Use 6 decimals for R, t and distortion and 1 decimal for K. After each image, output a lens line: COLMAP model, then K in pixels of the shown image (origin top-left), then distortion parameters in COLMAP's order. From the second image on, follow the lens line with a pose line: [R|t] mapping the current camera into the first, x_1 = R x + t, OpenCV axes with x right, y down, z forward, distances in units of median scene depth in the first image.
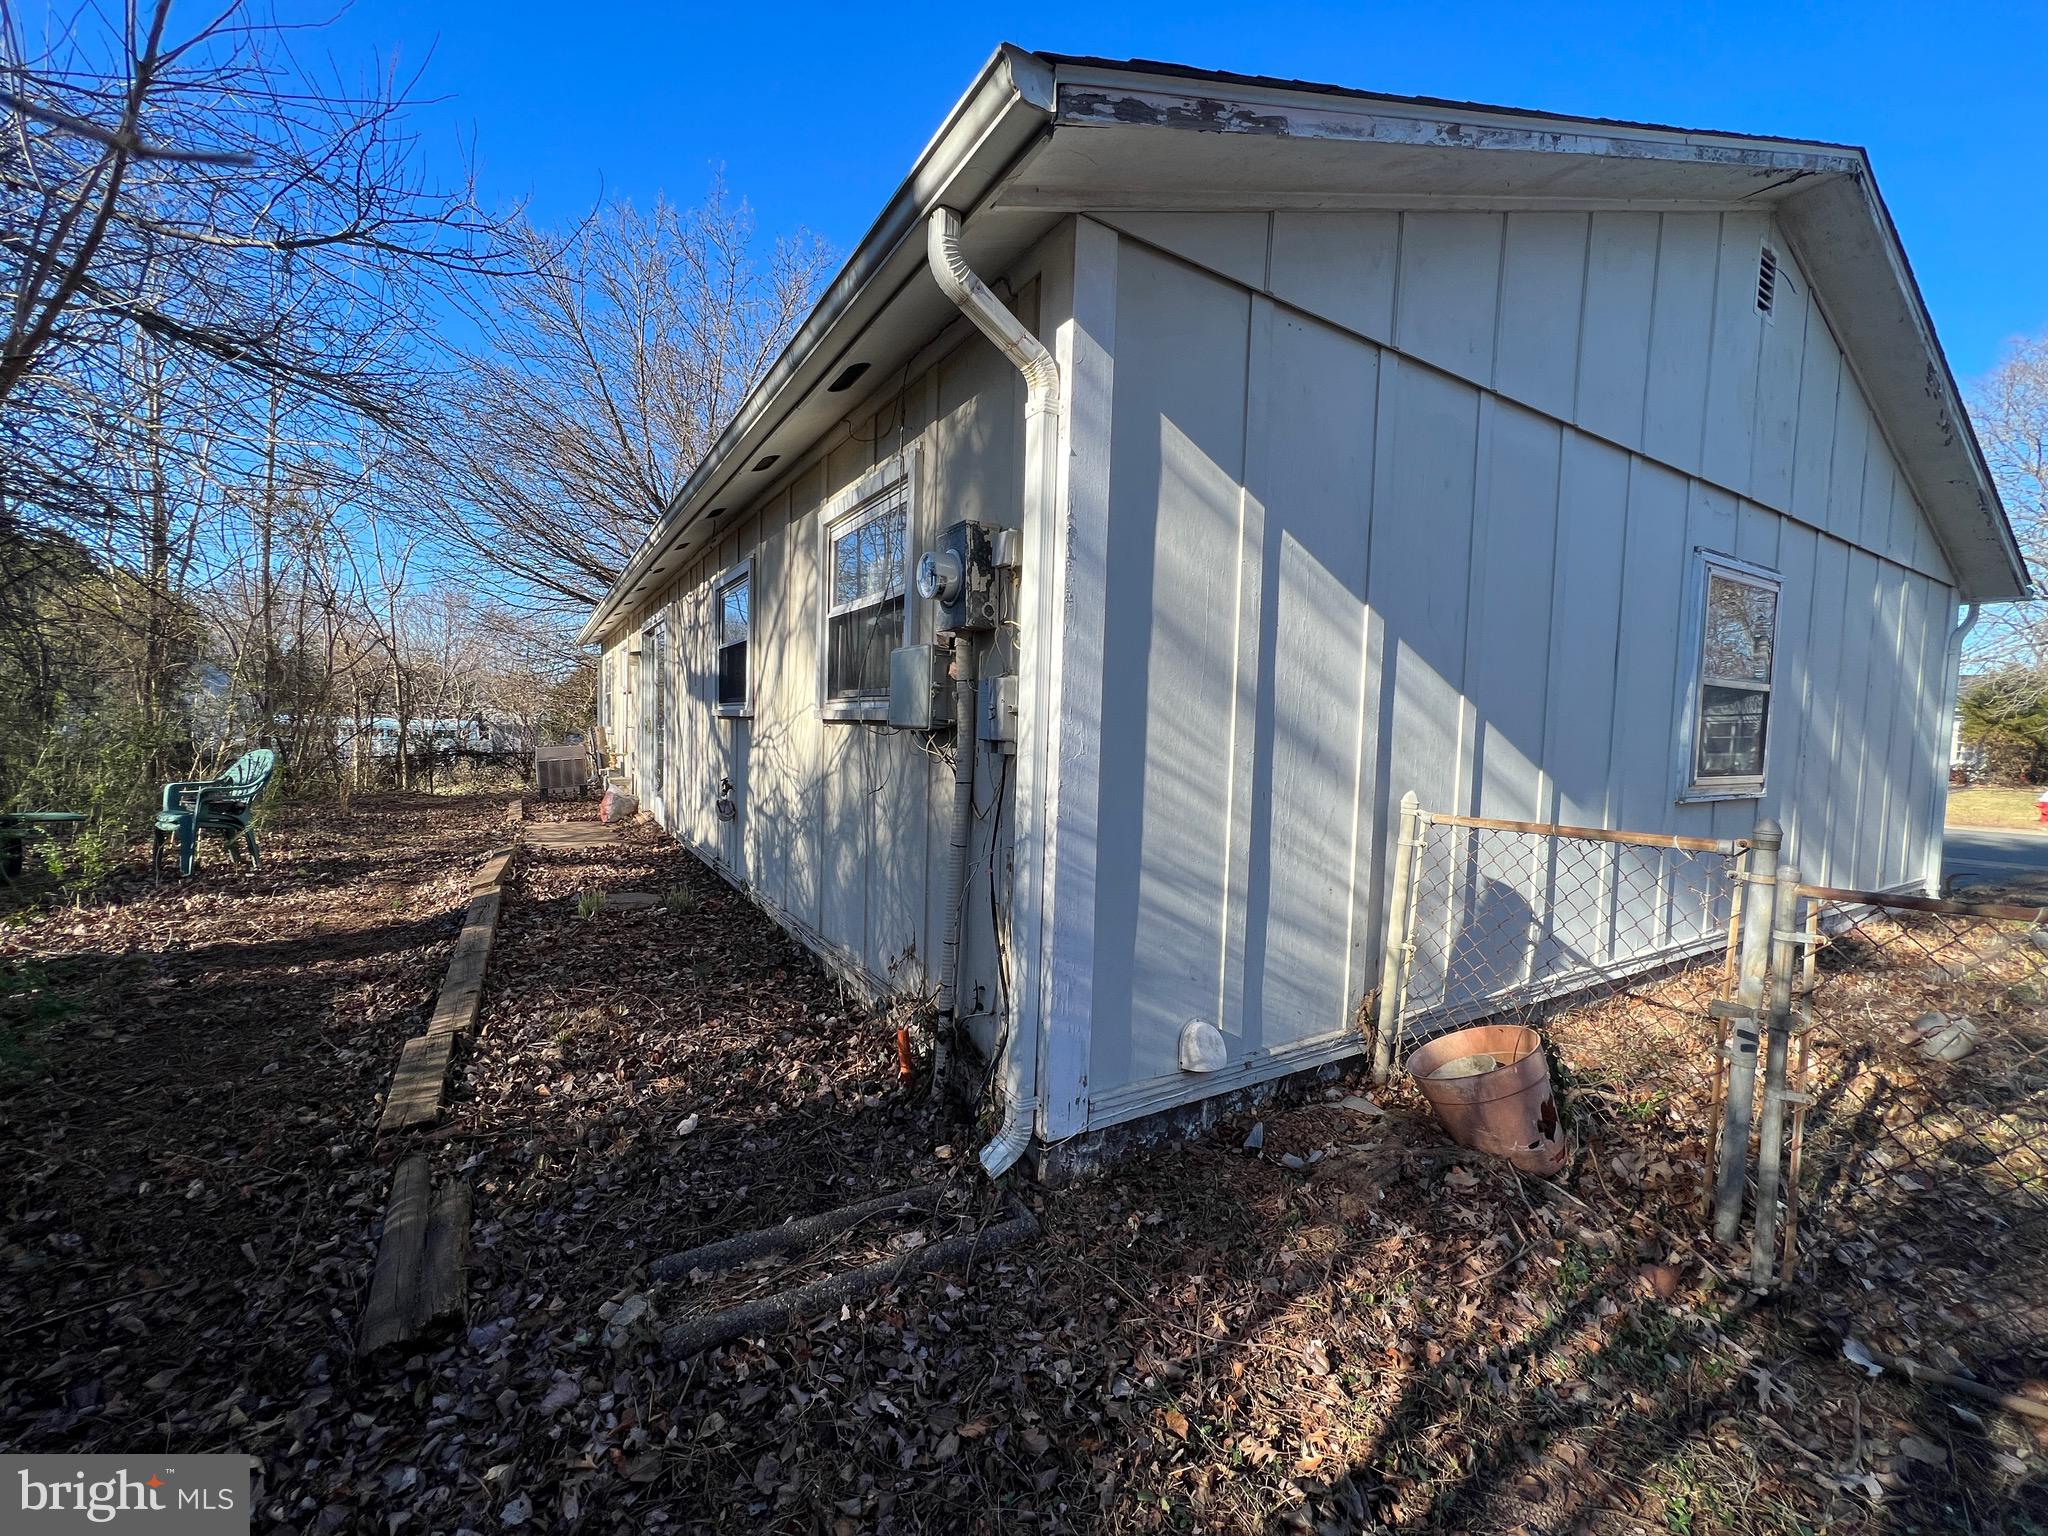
lens RADIAL K [[824.0, 0, 1024.0], [0, 824.0, 768.0], [0, 0, 1]] dist [-0.000837, 0.000186]
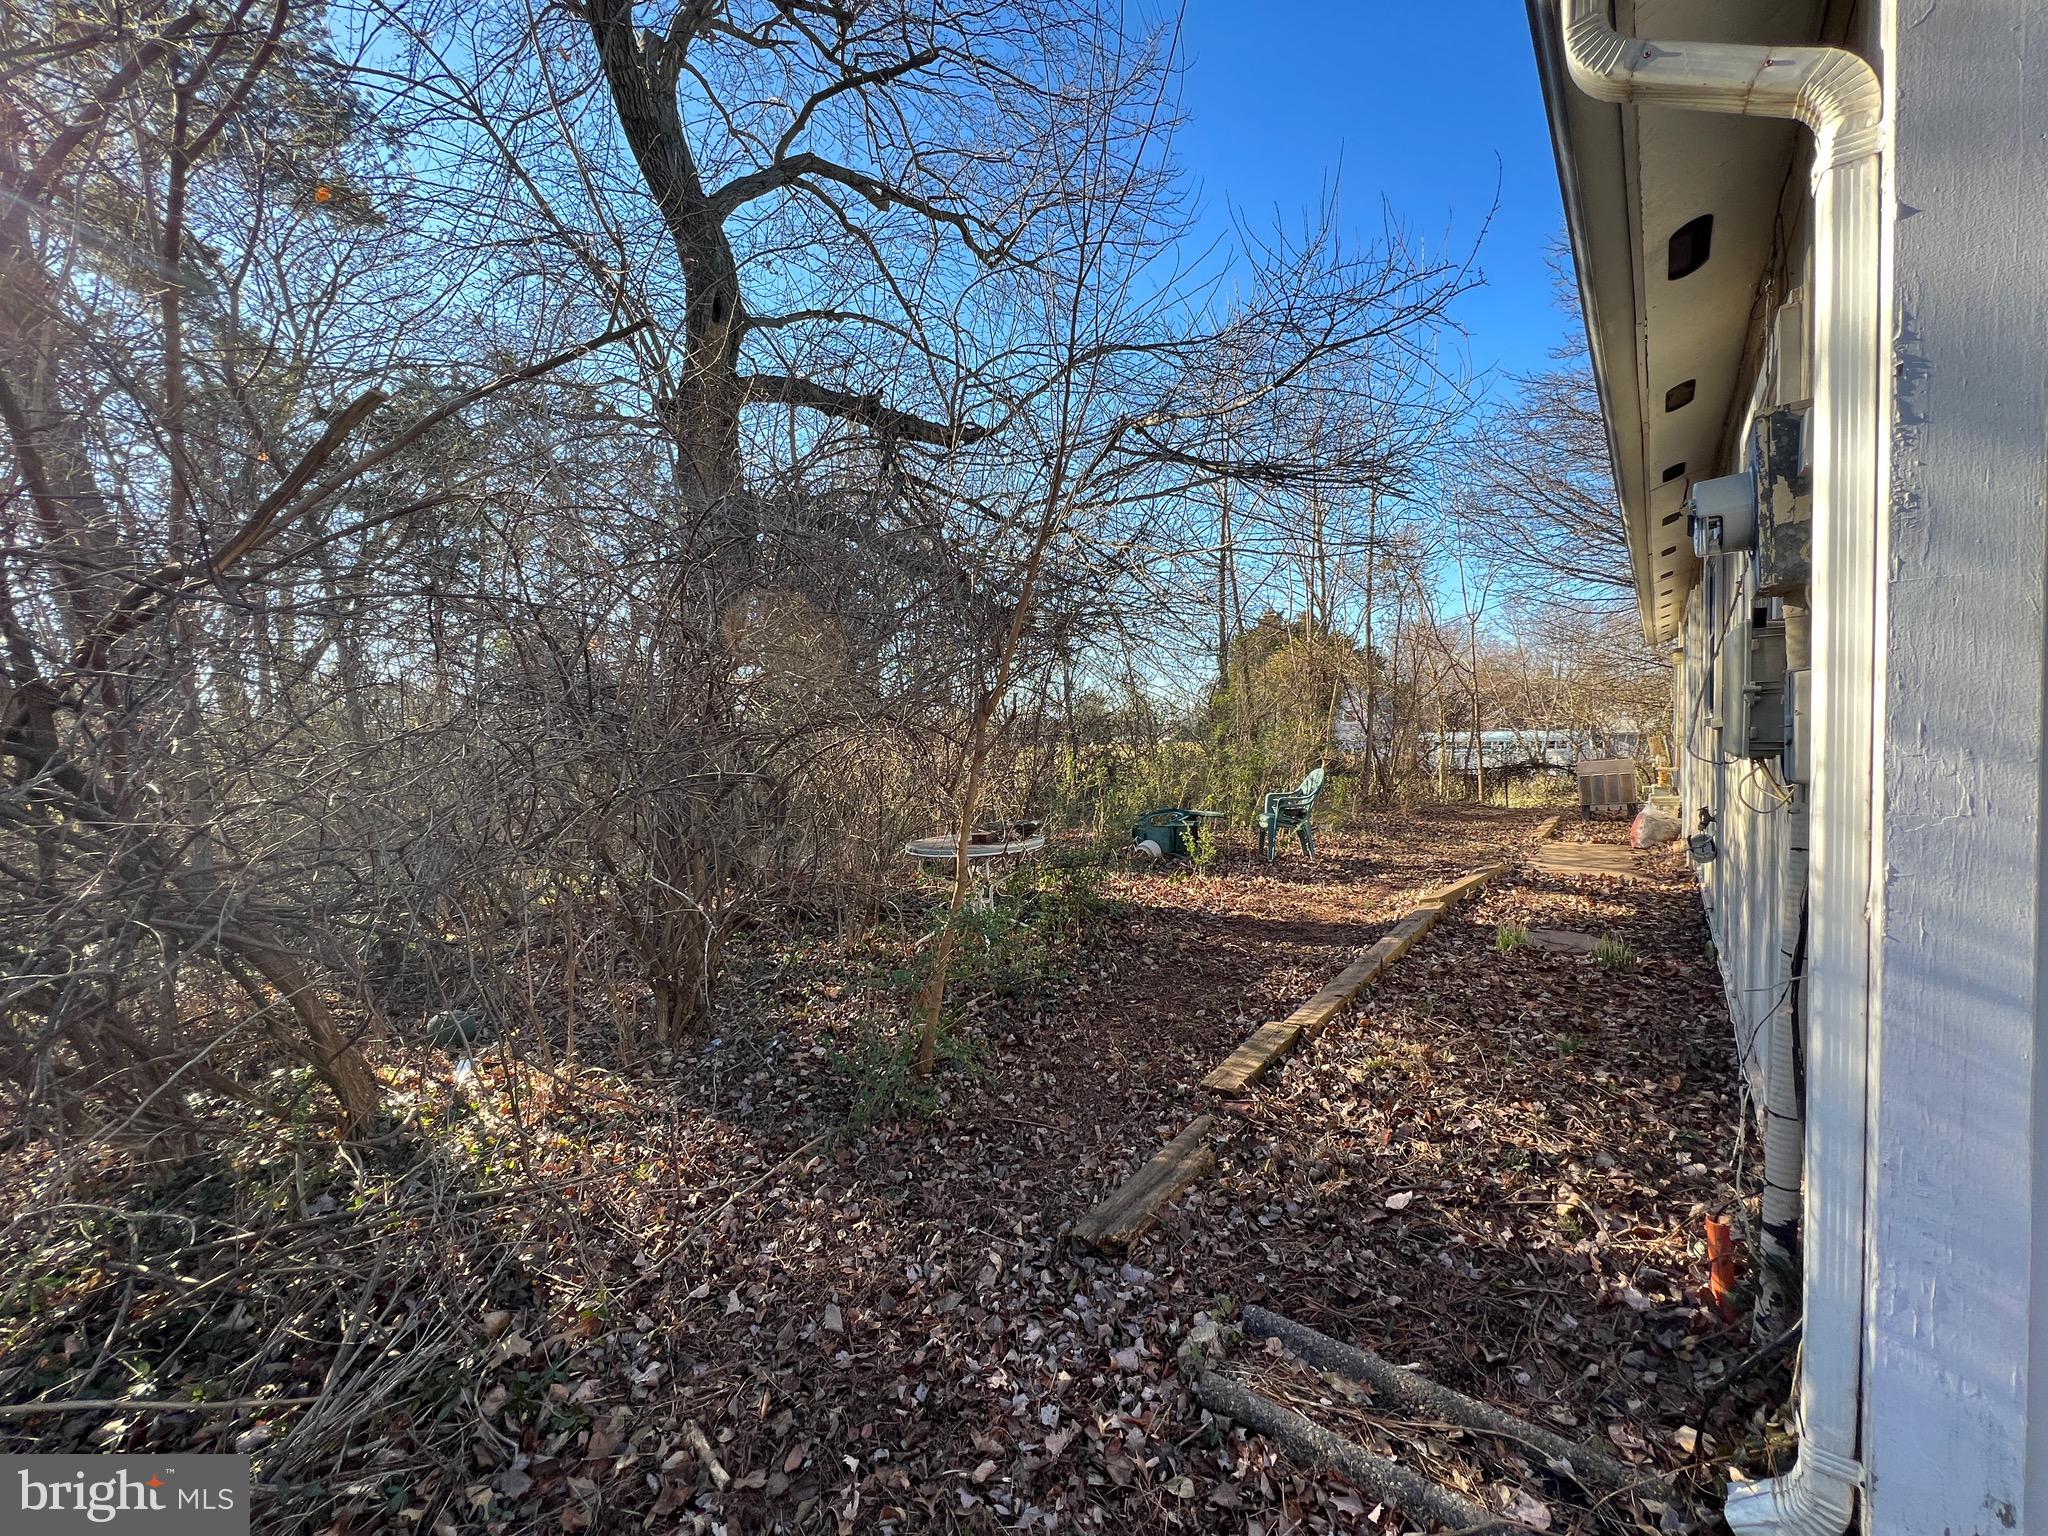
lens RADIAL K [[824.0, 0, 1024.0], [0, 824.0, 768.0], [0, 0, 1]] dist [-0.000837, 0.000186]
pose [[0.351382, -0.002332, -0.936229, 0.260040], [-0.006575, 0.999966, -0.004959, -0.031060], [0.936209, 0.007898, 0.351354, 0.254610]]
